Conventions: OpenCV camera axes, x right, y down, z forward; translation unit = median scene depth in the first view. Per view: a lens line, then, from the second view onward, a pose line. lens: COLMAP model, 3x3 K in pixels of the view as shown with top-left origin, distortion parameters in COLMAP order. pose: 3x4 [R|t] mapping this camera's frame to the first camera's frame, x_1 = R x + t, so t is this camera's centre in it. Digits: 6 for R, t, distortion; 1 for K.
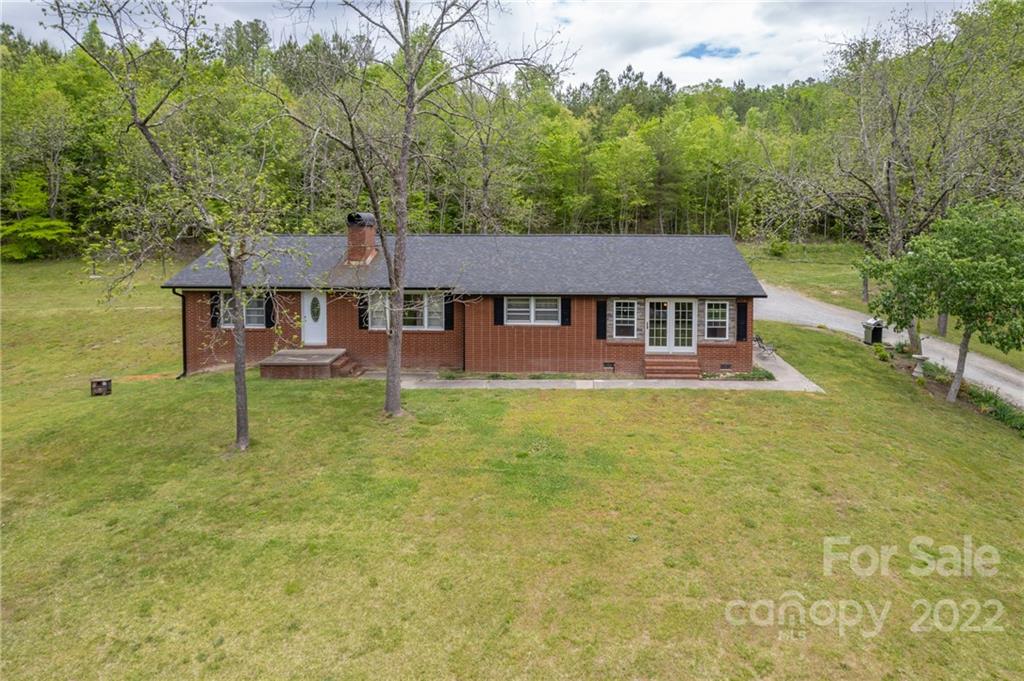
lens RADIAL K [[659.5, 0, 512.0], [0, 659.5, 340.5], [0, 0, 1]] dist [-0.026936, 0.000831]
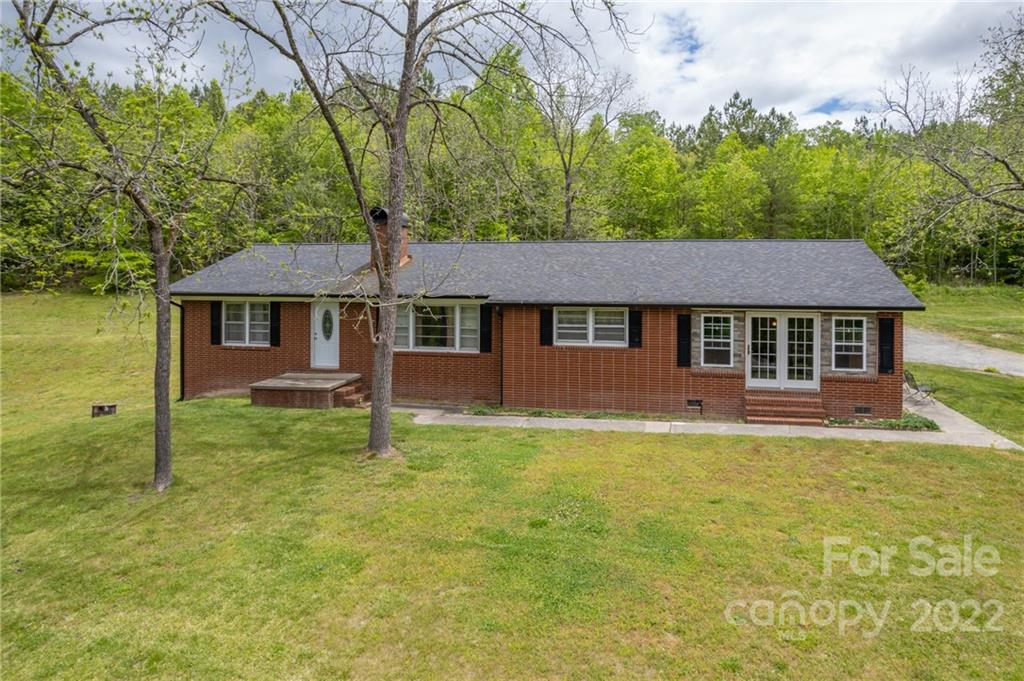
lens RADIAL K [[671.7, 0, 517.4], [0, 671.7, 336.3], [0, 0, 1]] dist [-0.069851, 0.062473]
pose [[0.988895, 0.019277, -0.147358, 0.062456], [-0.032533, 0.995581, -0.088087, 0.035865], [0.145009, 0.091903, 0.985153, 0.242344]]
